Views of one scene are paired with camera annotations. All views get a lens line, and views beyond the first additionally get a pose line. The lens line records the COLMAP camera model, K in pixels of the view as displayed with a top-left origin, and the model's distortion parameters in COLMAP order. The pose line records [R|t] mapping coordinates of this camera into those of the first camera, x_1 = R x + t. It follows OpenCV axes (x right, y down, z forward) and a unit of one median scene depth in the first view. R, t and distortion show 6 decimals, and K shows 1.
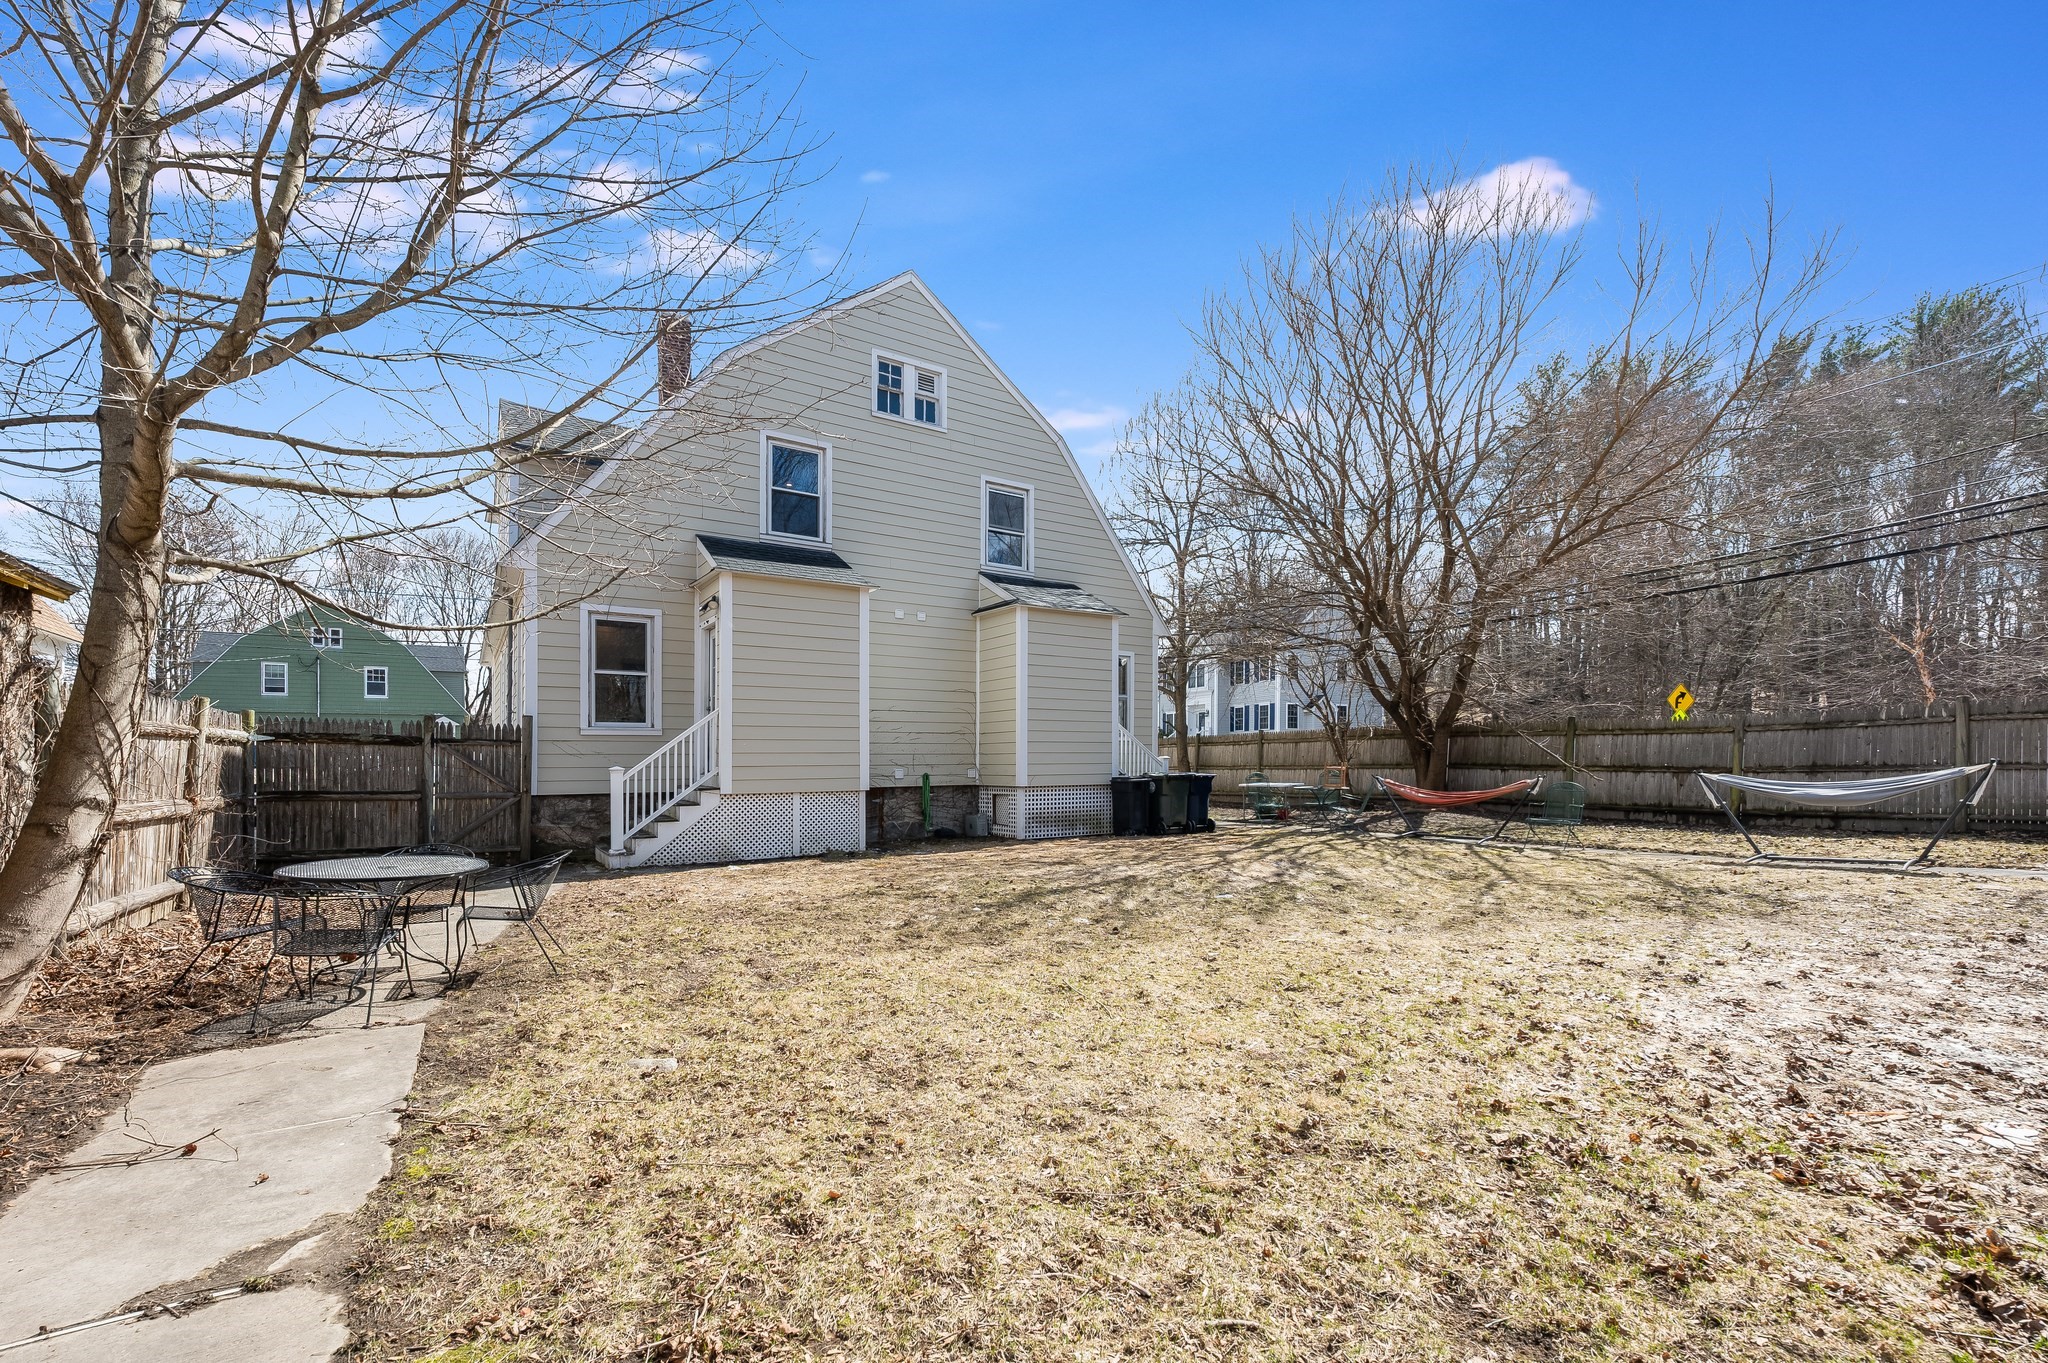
lens RADIAL K [[826.6, 0, 964.5], [0, 826.6, 757.8], [0, 0, 1]] dist [-0.001247, -0.000124]
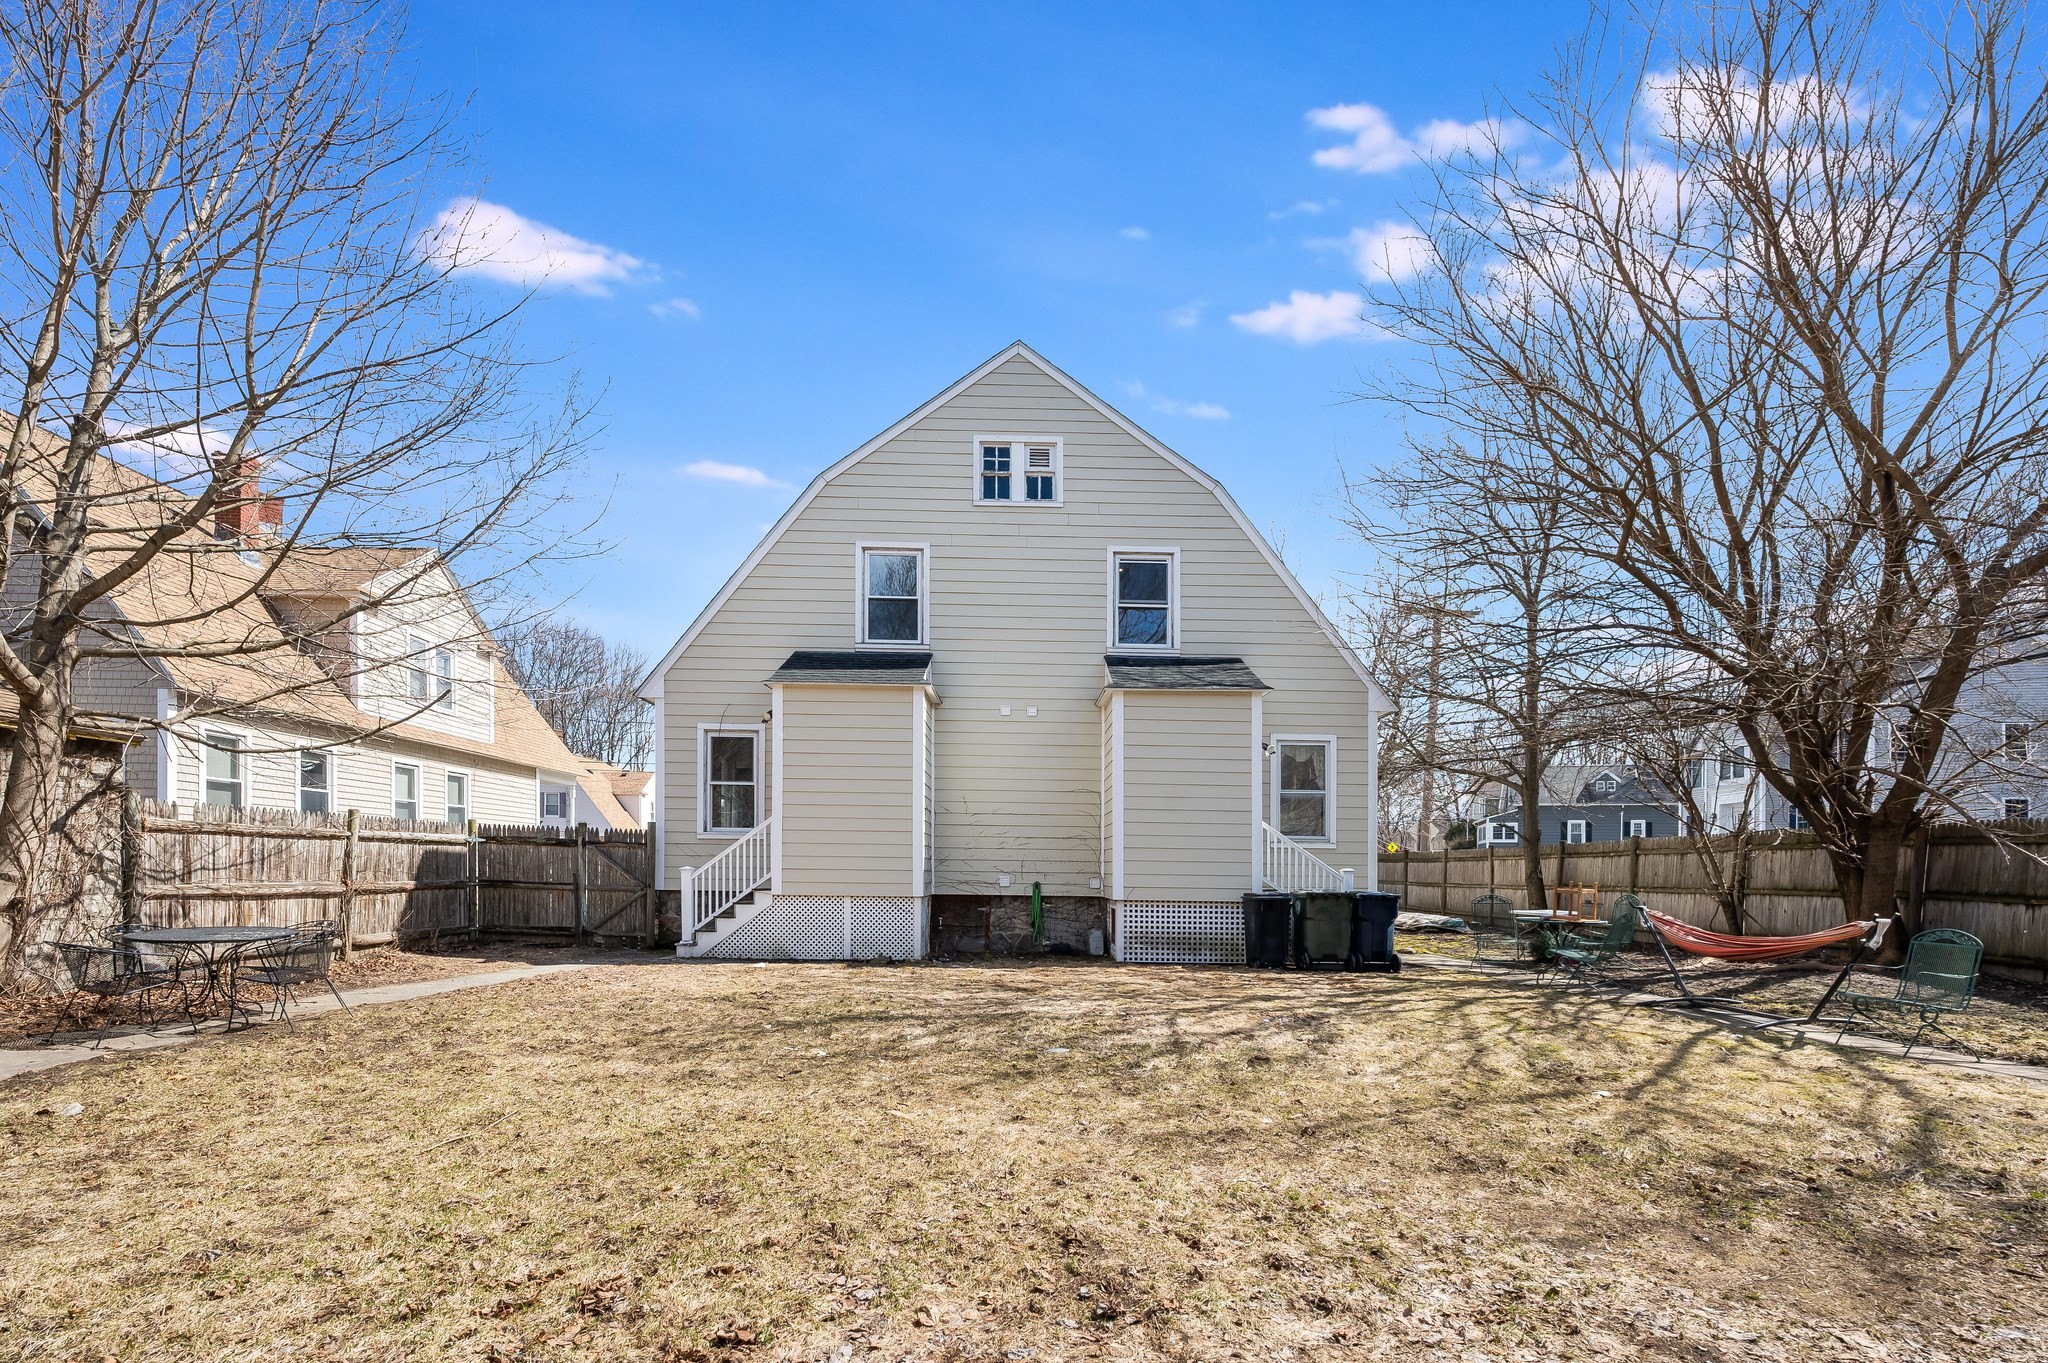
lens RADIAL K [[826.6, 0, 984.1], [0, 826.6, 857.6], [0, 0, 1]] dist [-0.001247, -0.000124]
pose [[0.856677, 0.013161, -0.515684, 0.407119], [-0.018469, 0.999816, -0.005165, -0.002373], [0.515522, 0.013949, 0.856763, 0.198122]]
